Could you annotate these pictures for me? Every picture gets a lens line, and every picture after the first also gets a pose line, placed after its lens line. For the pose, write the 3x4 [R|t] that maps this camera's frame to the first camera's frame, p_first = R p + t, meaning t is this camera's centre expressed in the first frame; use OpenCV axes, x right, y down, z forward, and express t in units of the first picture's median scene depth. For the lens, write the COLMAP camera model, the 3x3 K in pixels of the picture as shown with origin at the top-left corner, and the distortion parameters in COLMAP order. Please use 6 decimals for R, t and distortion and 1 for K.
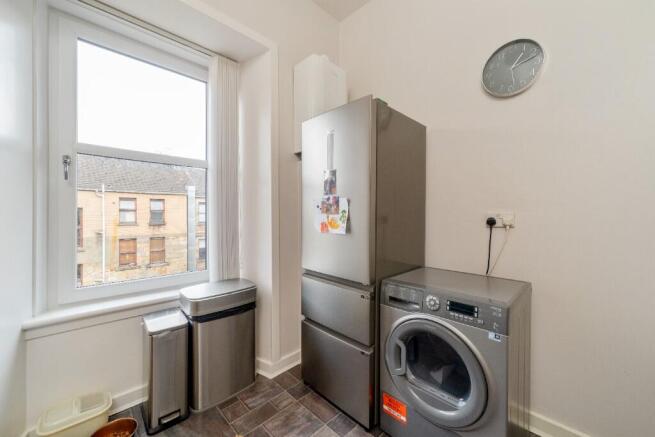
lens RADIAL K [[253.2, 0, 327.5], [0, 253.2, 218.5], [0, 0, 1]] dist [-0.002151, -0.000290]
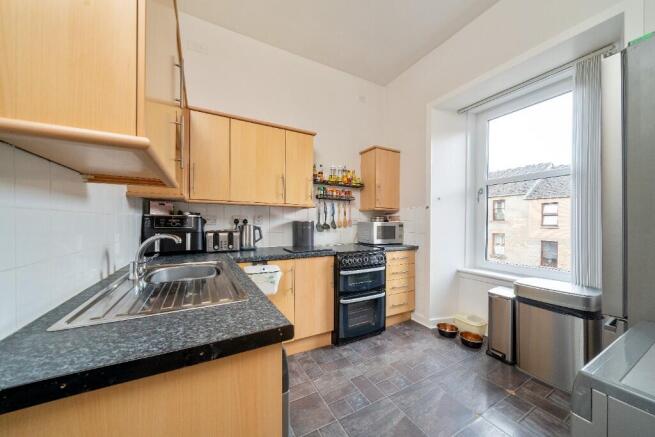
lens RADIAL K [[229.8, 0, 327.5], [0, 229.8, 218.5], [0, 0, 1]] dist [0.000010, 0.000026]
pose [[-0.263595, -0.008365, -0.964597, 0.911327], [-0.005644, 0.999959, -0.007129, -0.005954], [0.964617, 0.003565, -0.263631, 0.348591]]
